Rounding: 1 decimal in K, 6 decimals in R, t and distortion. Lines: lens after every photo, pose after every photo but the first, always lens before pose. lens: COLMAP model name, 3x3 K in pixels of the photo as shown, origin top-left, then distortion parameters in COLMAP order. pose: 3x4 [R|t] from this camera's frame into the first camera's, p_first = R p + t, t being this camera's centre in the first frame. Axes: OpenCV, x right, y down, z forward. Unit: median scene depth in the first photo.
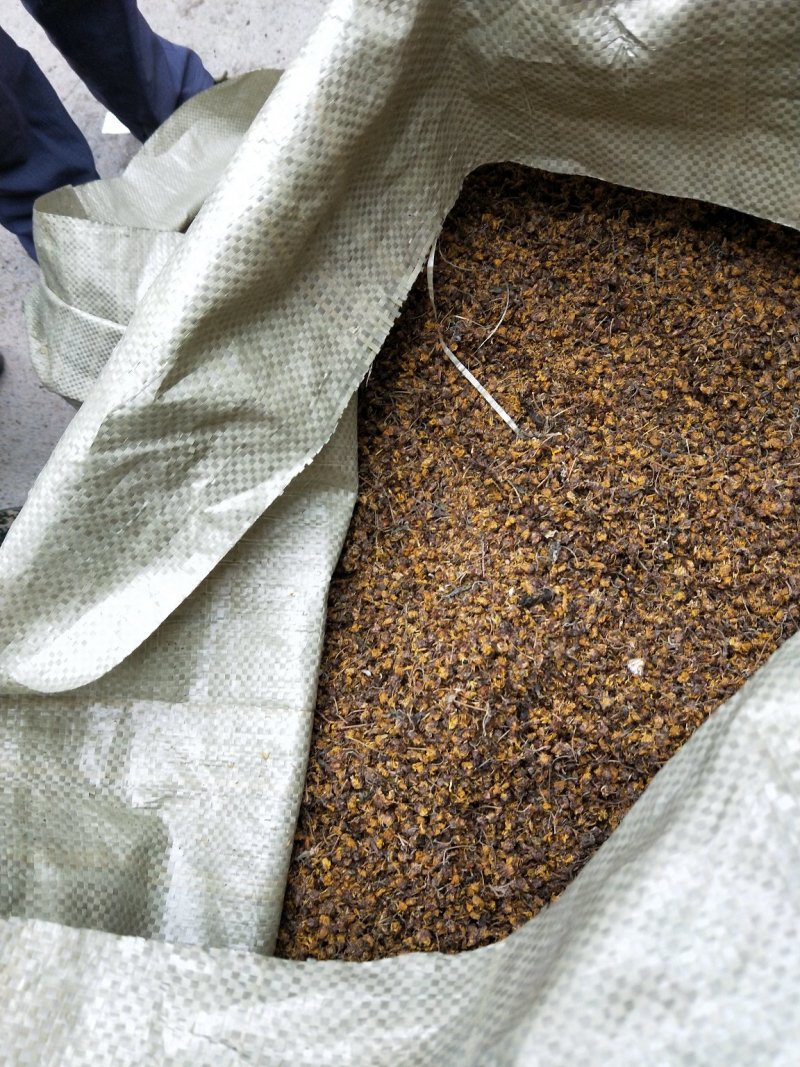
lens RADIAL K [[914.7, 0, 400.0], [0, 914.7, 533.5], [0, 0, 1]] dist [-0.079260, -0.111414]
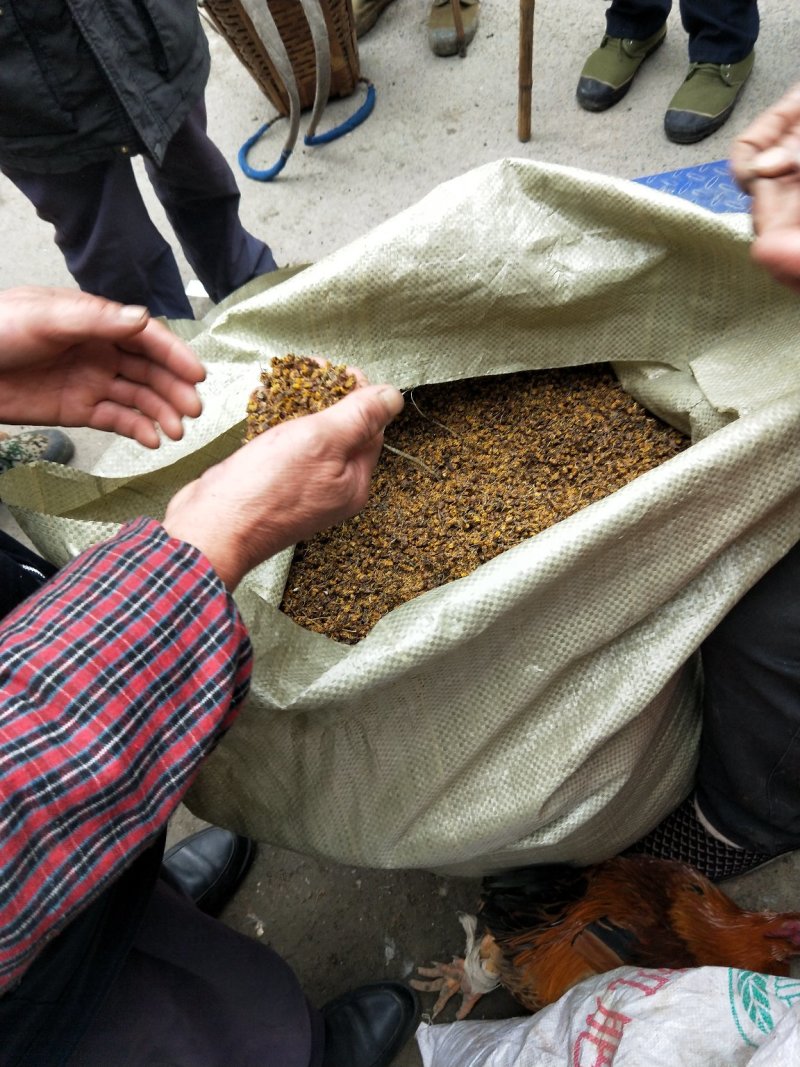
lens RADIAL K [[914.7, 0, 400.0], [0, 914.7, 533.5], [0, 0, 1]] dist [-0.079260, -0.111414]
pose [[0.990243, 0.139350, 0.000936, 0.075417], [-0.134928, 0.960456, -0.243555, 0.412193], [-0.034838, 0.241052, 0.969887, -0.582905]]
